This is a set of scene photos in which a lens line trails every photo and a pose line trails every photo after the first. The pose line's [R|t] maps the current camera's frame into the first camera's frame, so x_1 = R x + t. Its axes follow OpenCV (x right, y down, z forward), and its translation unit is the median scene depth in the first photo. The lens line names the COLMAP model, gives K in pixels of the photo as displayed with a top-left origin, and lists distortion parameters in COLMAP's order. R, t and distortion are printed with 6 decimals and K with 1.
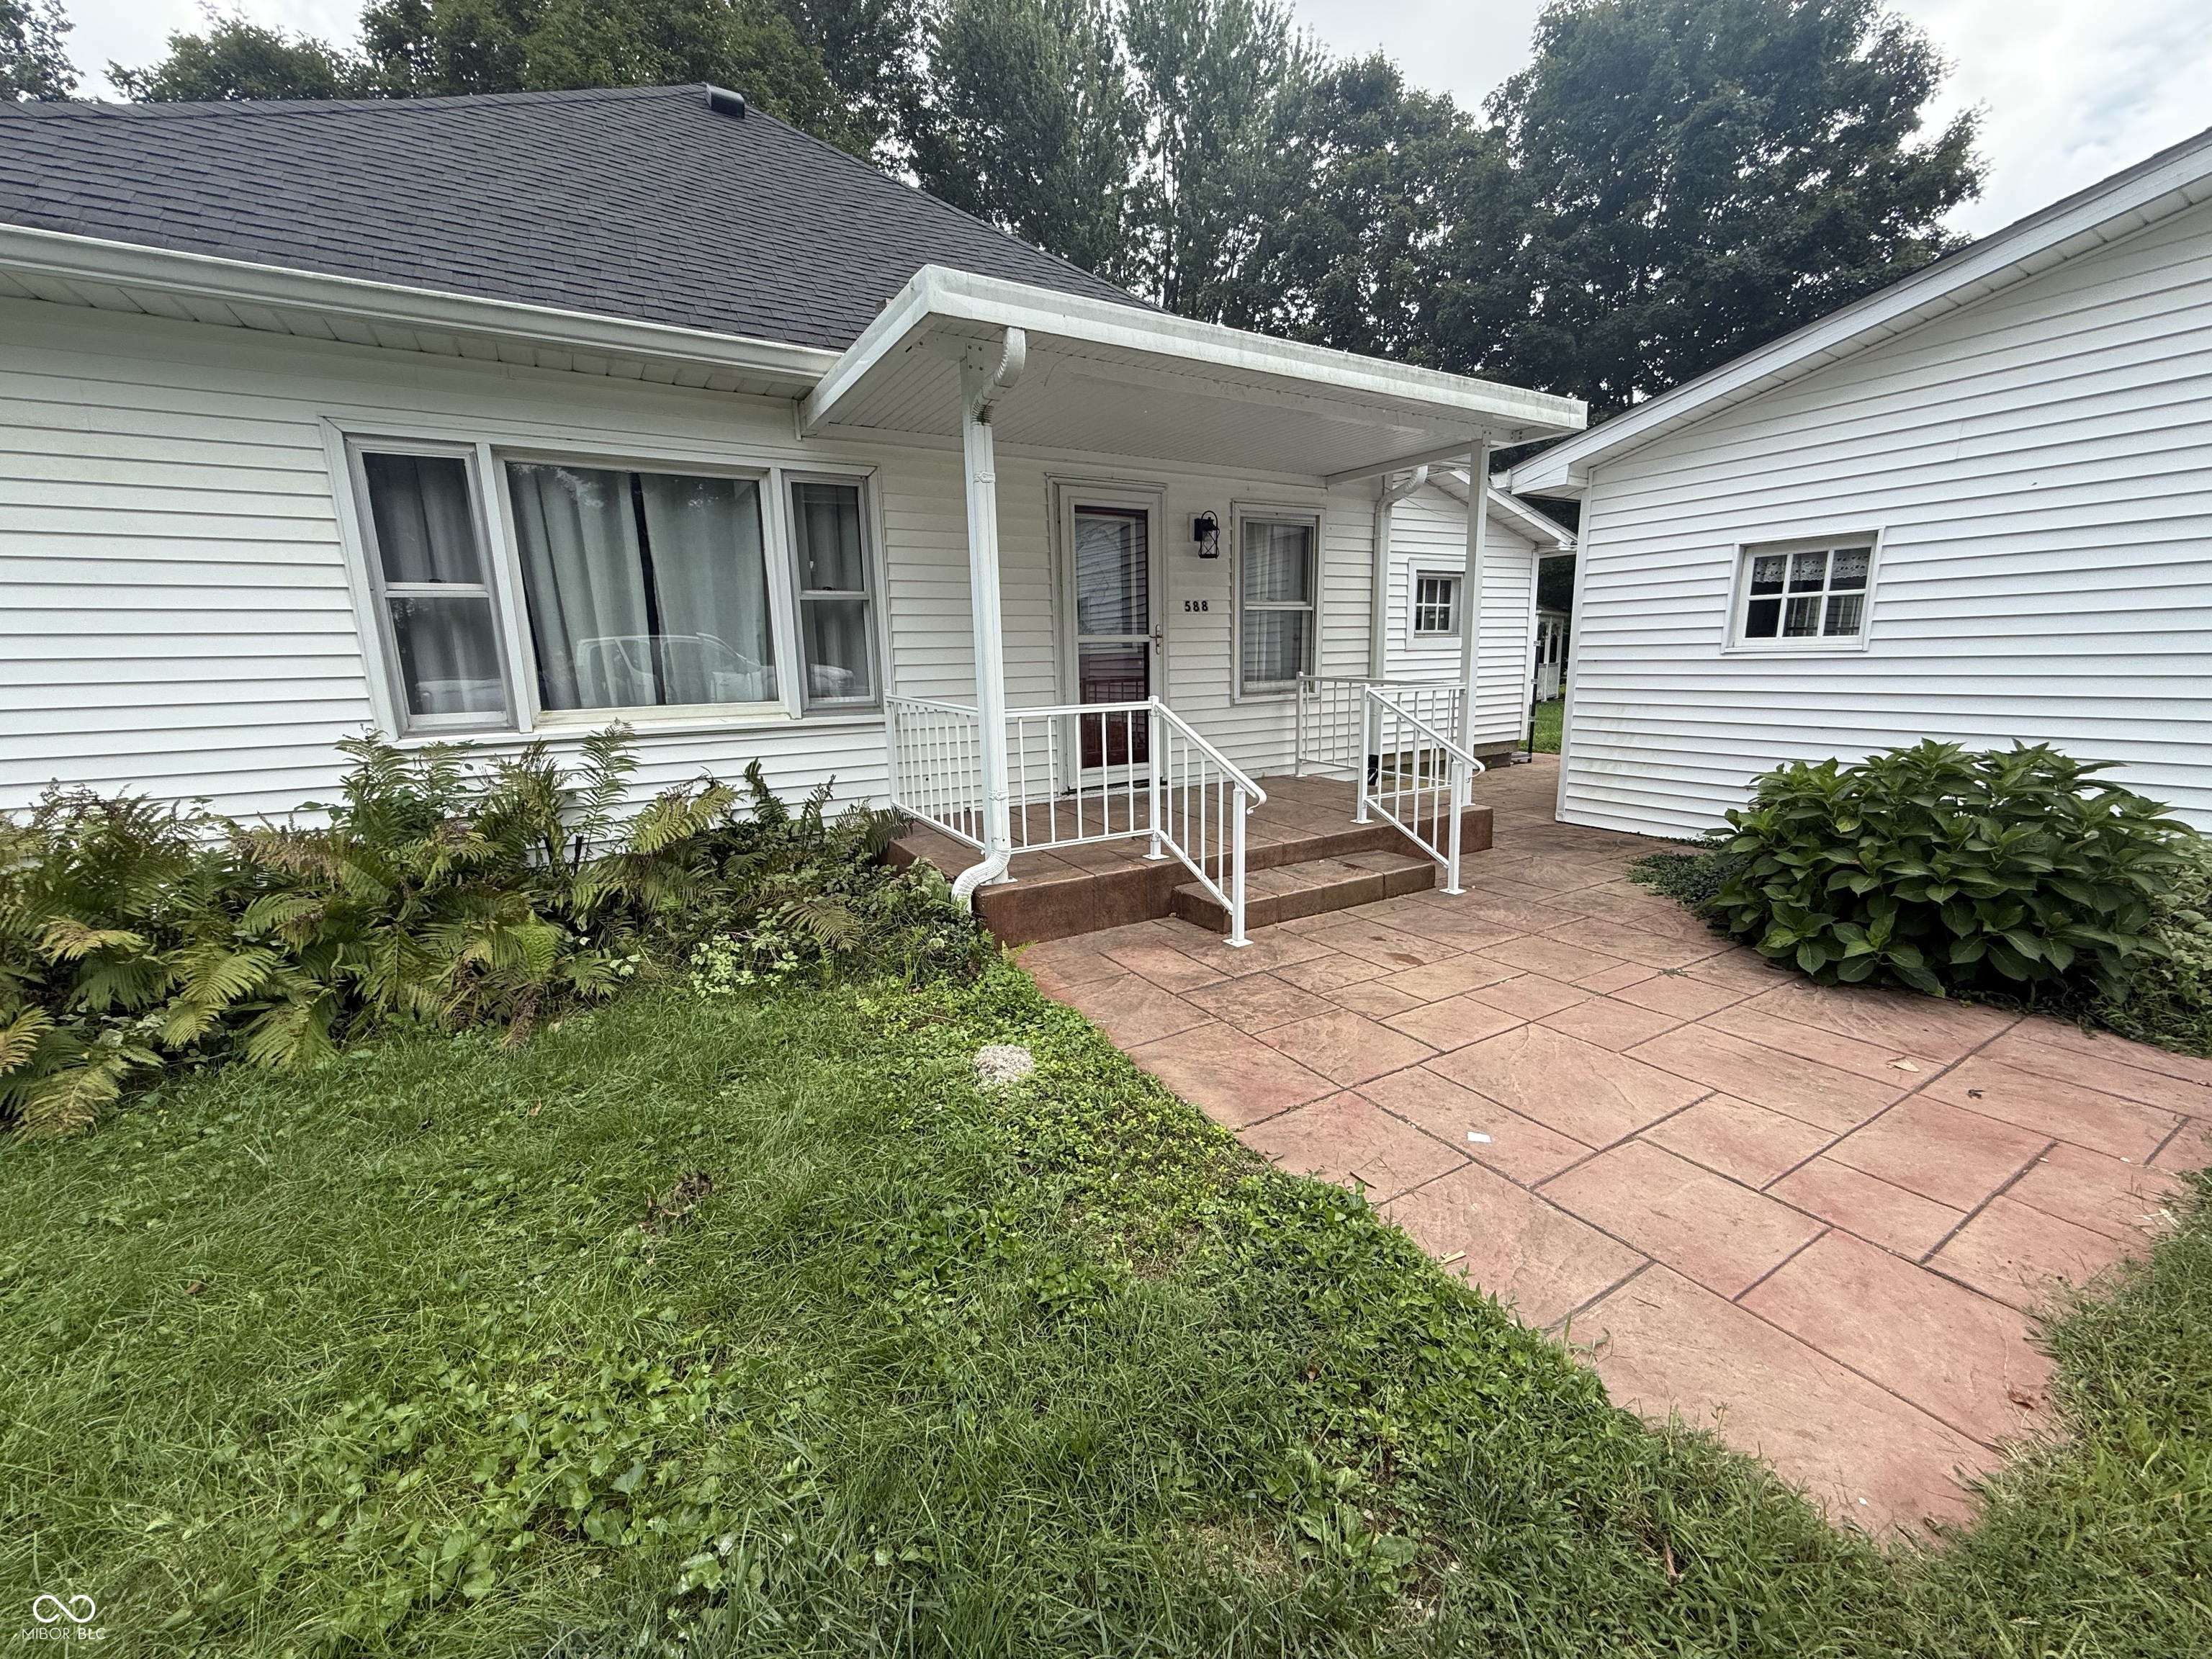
lens RADIAL K [[878.1, 0, 1101.4], [0, 878.1, 827.5], [0, 0, 1]] dist [-0.001093, -0.000087]
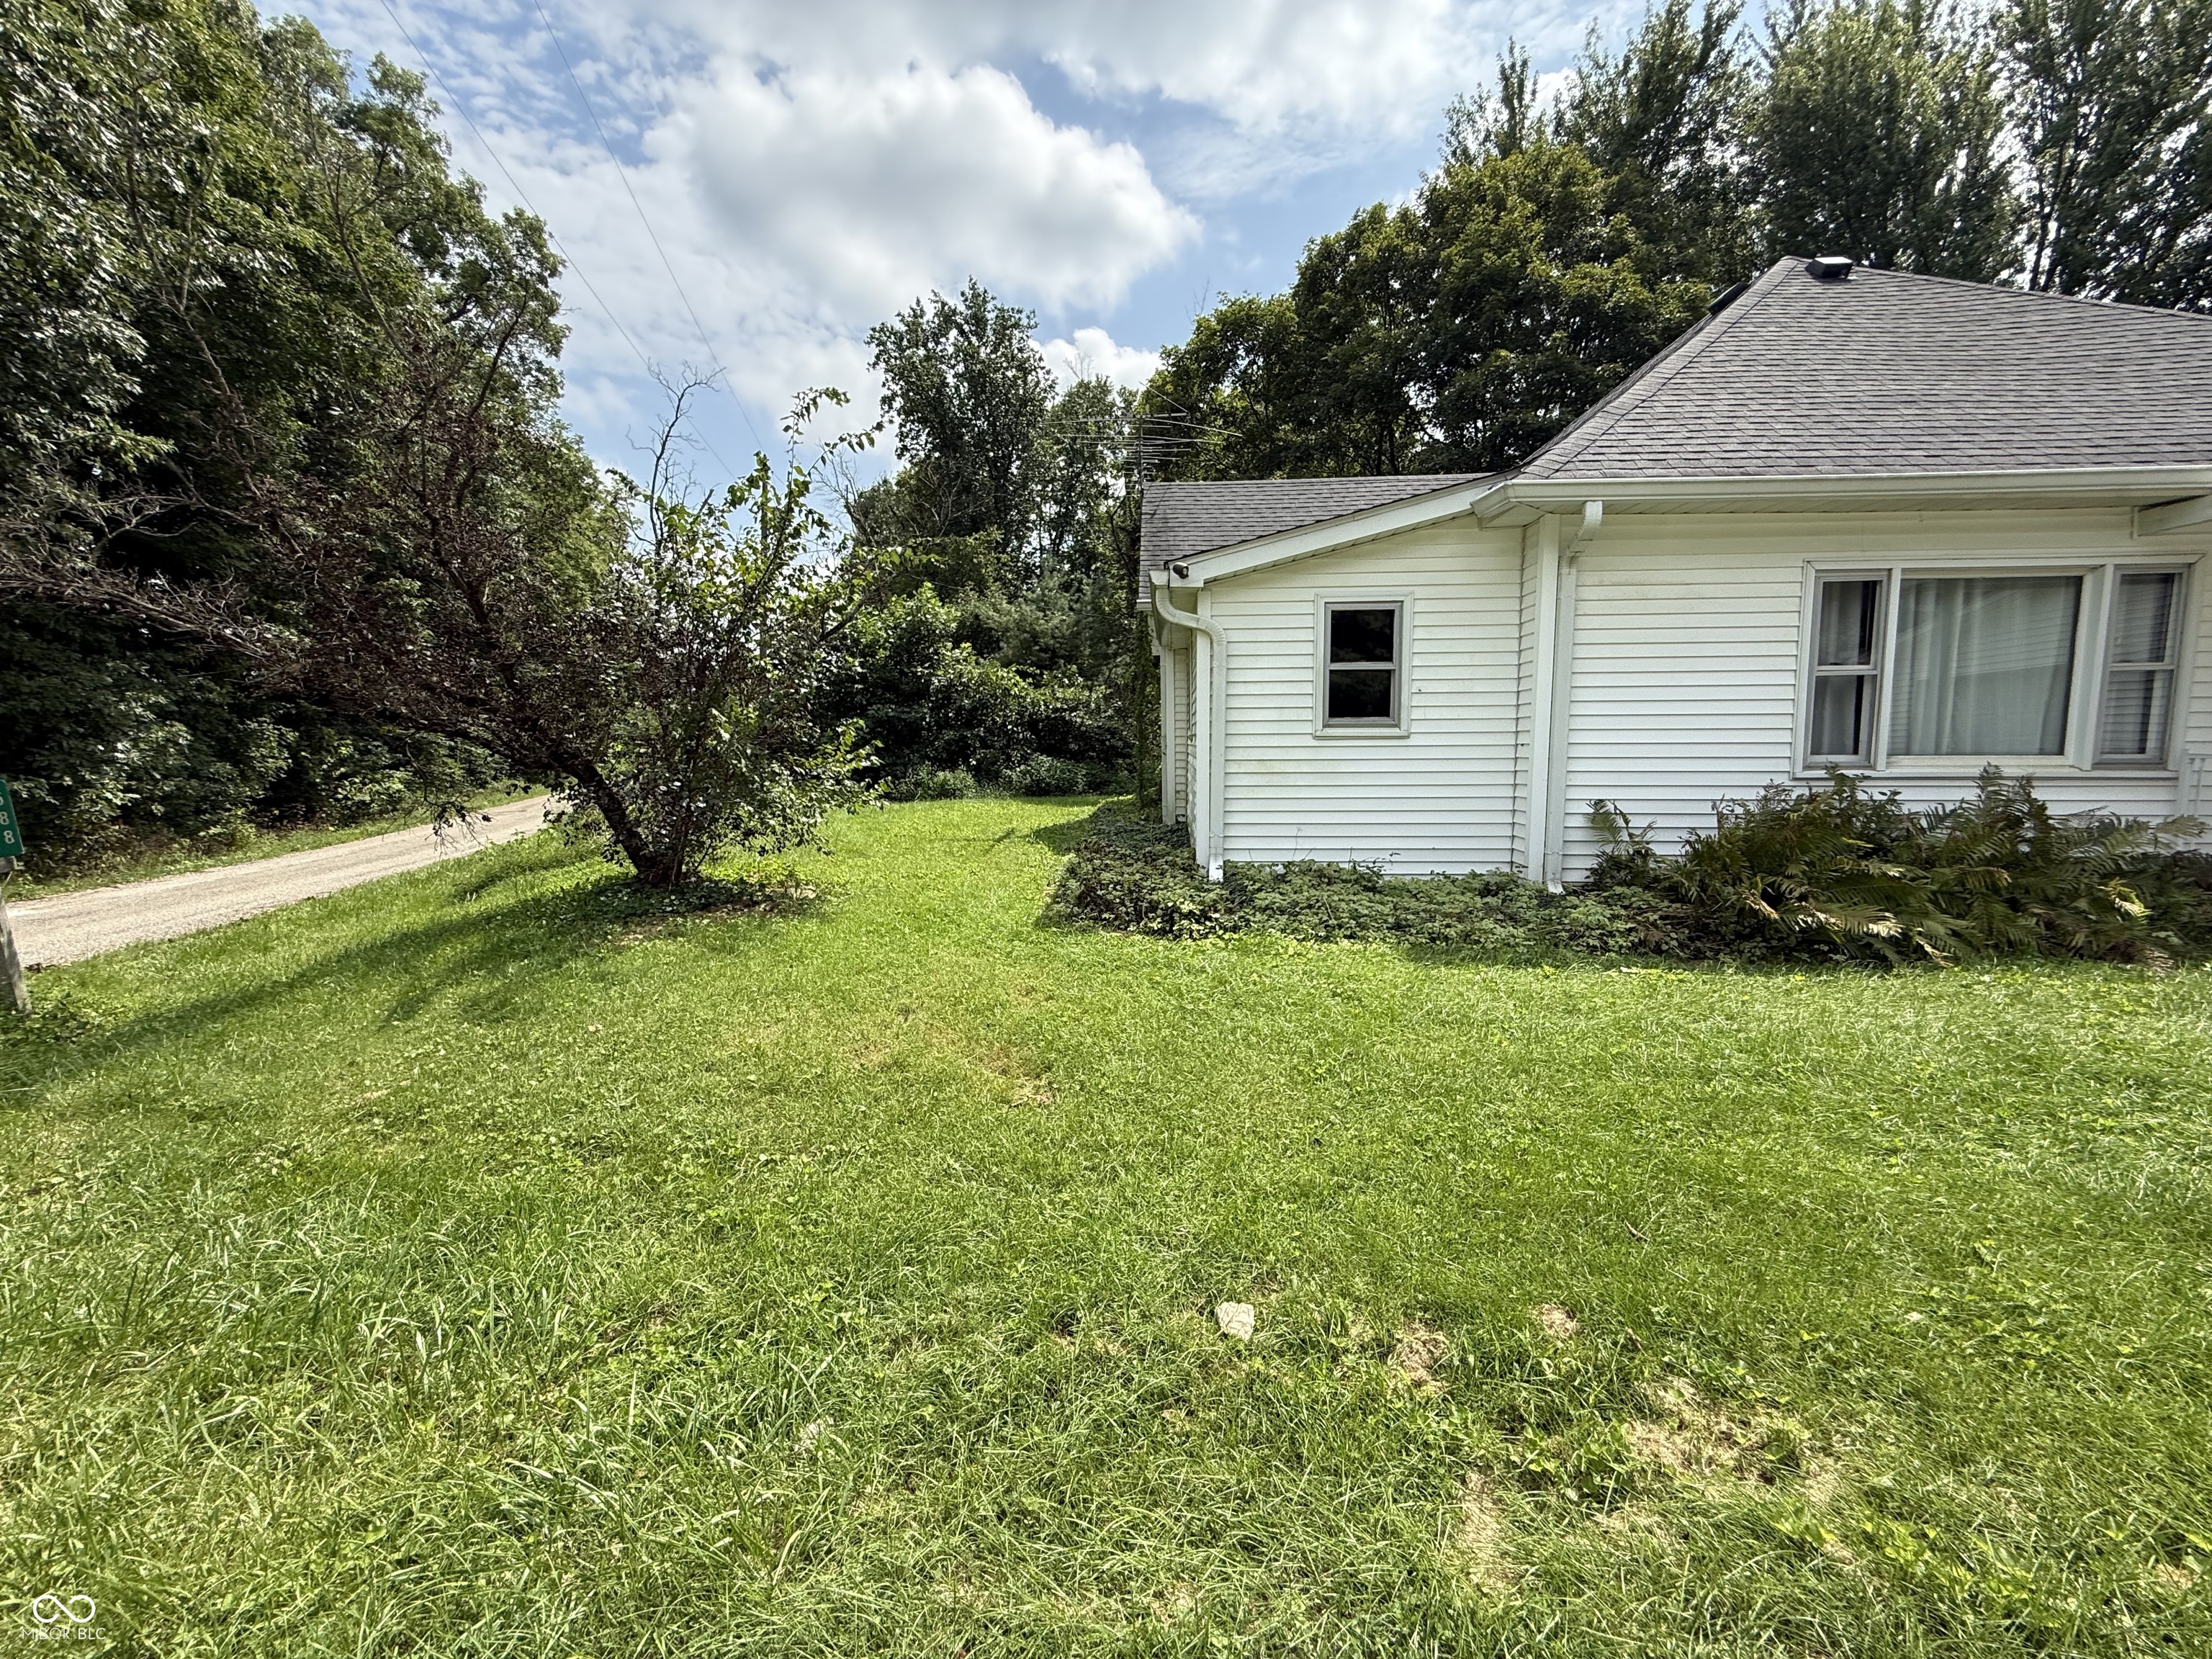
lens RADIAL K [[878.1, 0, 1106.6], [0, 878.1, 835.2], [0, 0, 1]] dist [-0.001093, -0.000087]
pose [[0.826759, 0.073312, -0.557759, -0.860141], [-0.115894, 0.992401, -0.041345, 0.179510], [0.550489, 0.098823, 0.828972, -0.757102]]
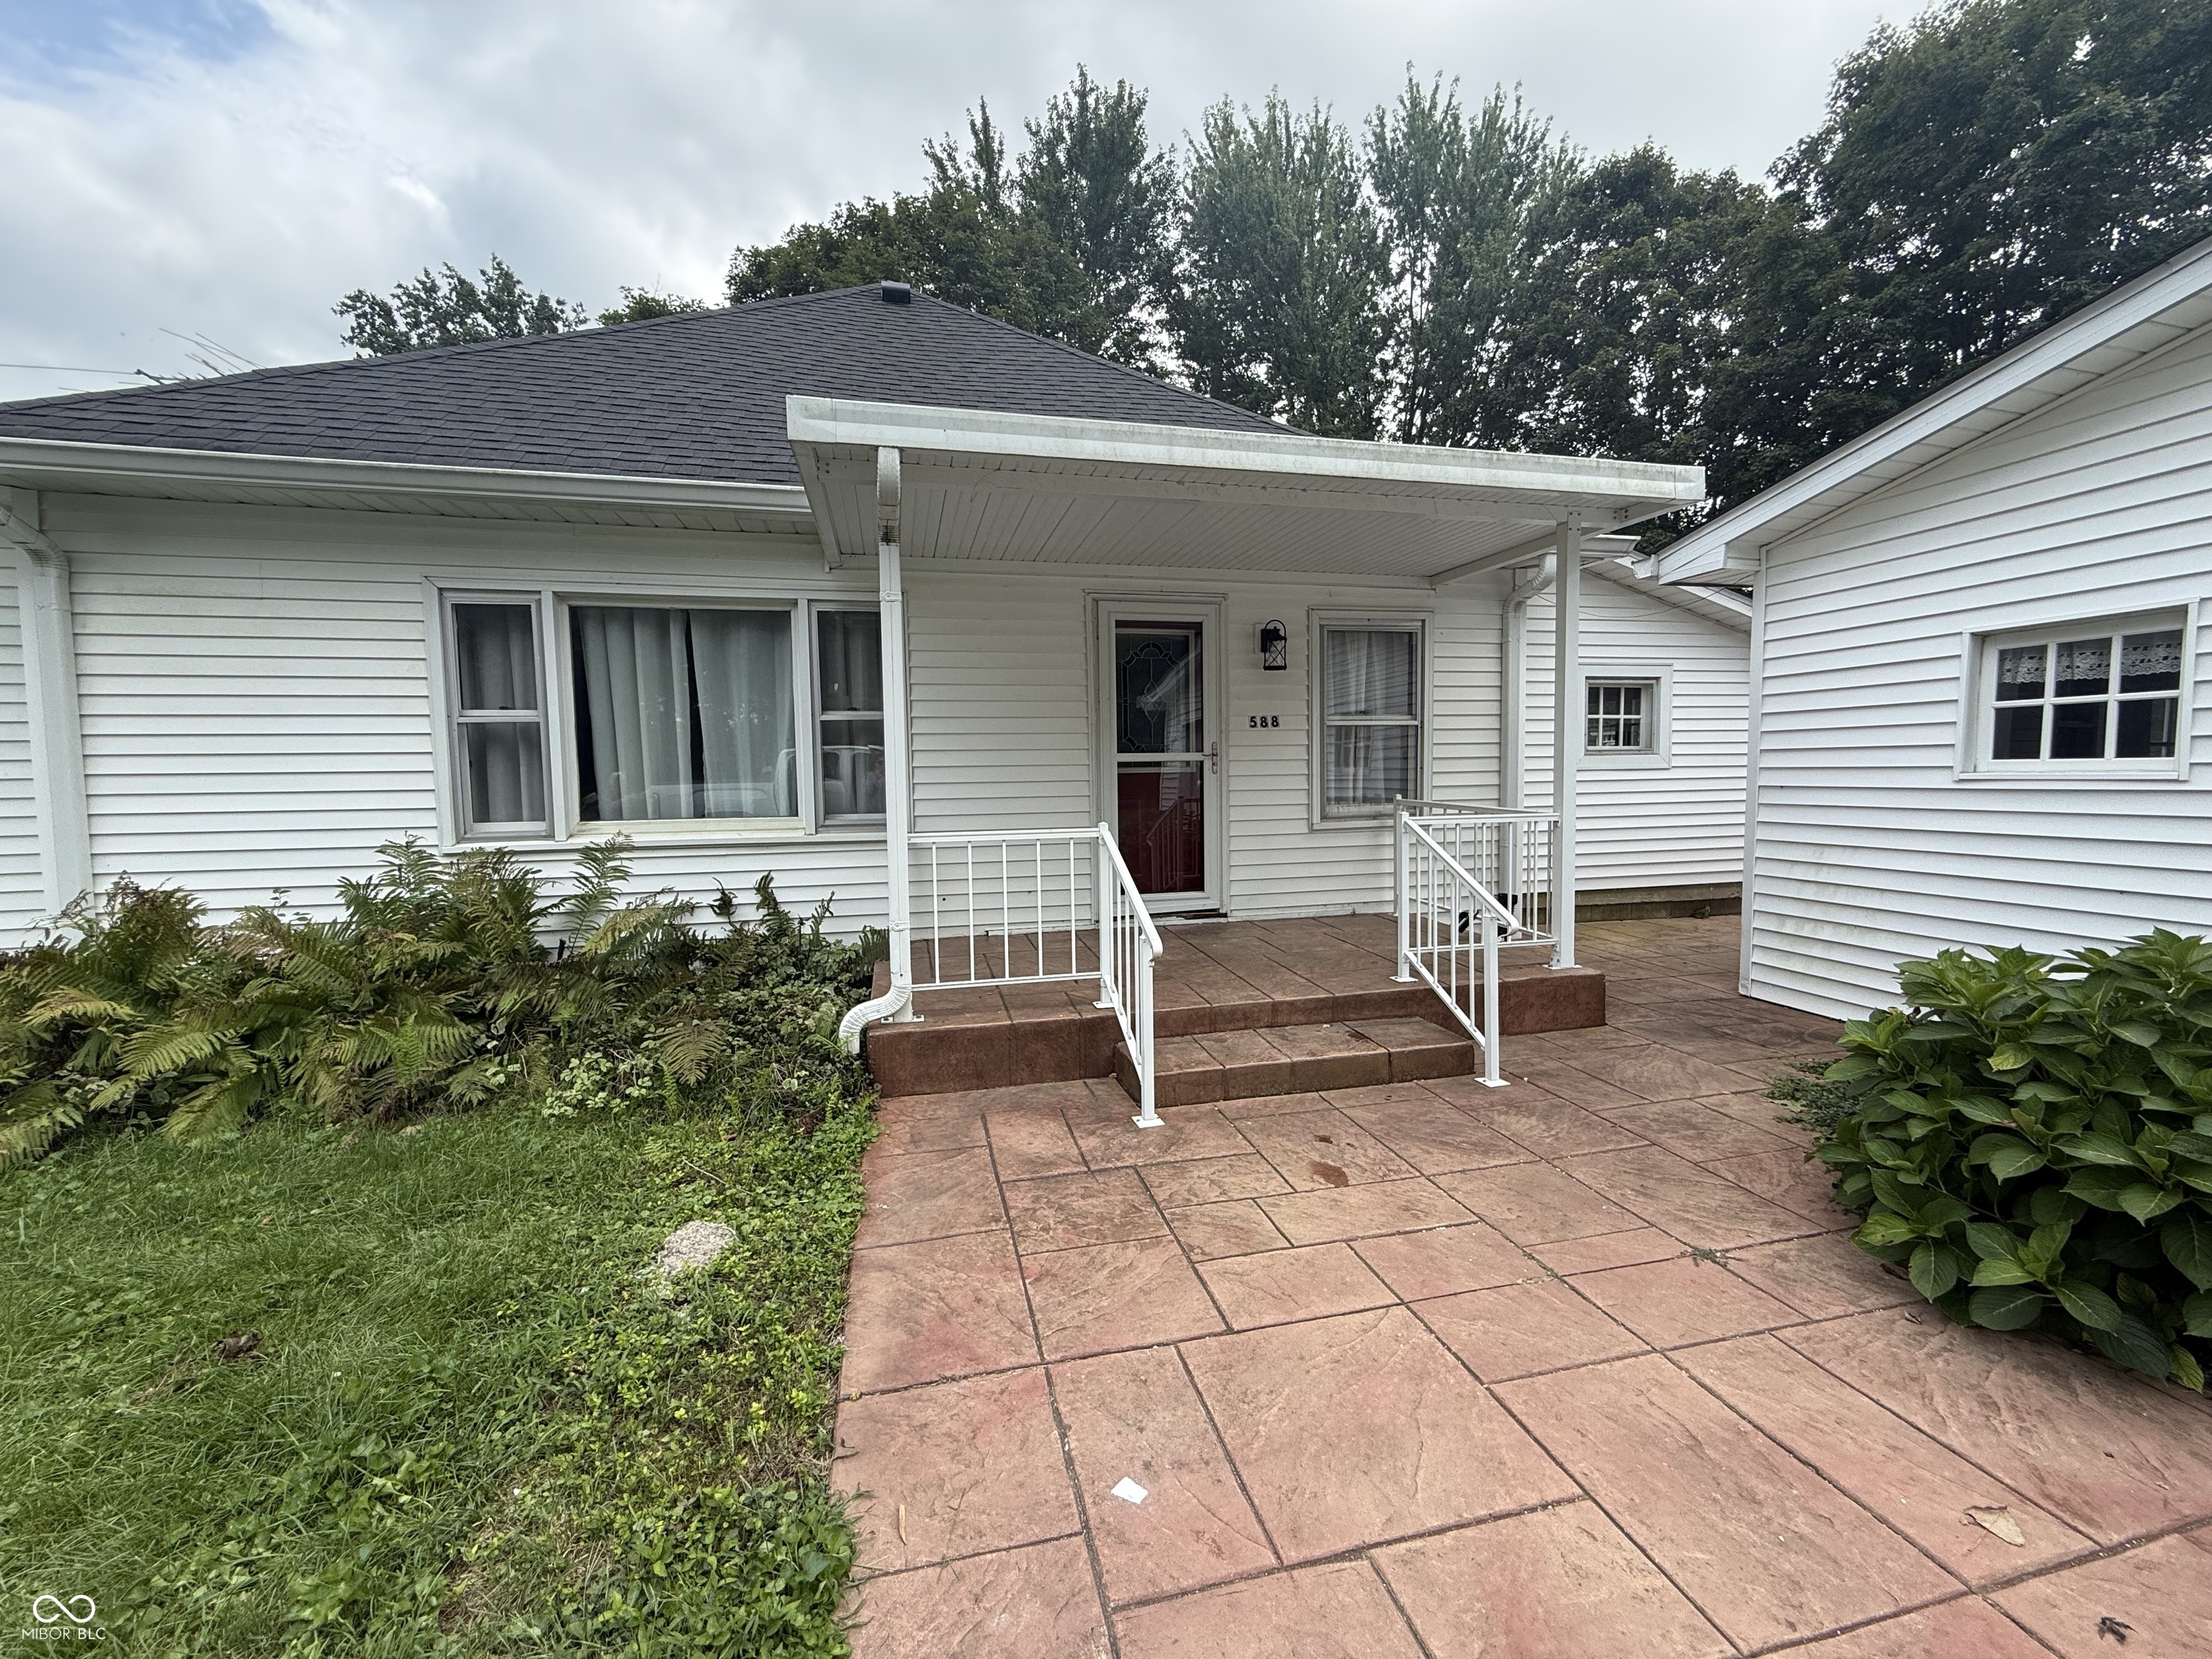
lens RADIAL K [[878.1, 0, 1109.1], [0, 878.1, 827.3], [0, 0, 1]] dist [-0.001093, -0.000087]
pose [[0.954392, 0.026845, -0.297346, 0.320795], [-0.063842, 0.991263, -0.115422, -0.041109], [0.291649, 0.129141, 0.947767, 0.151129]]
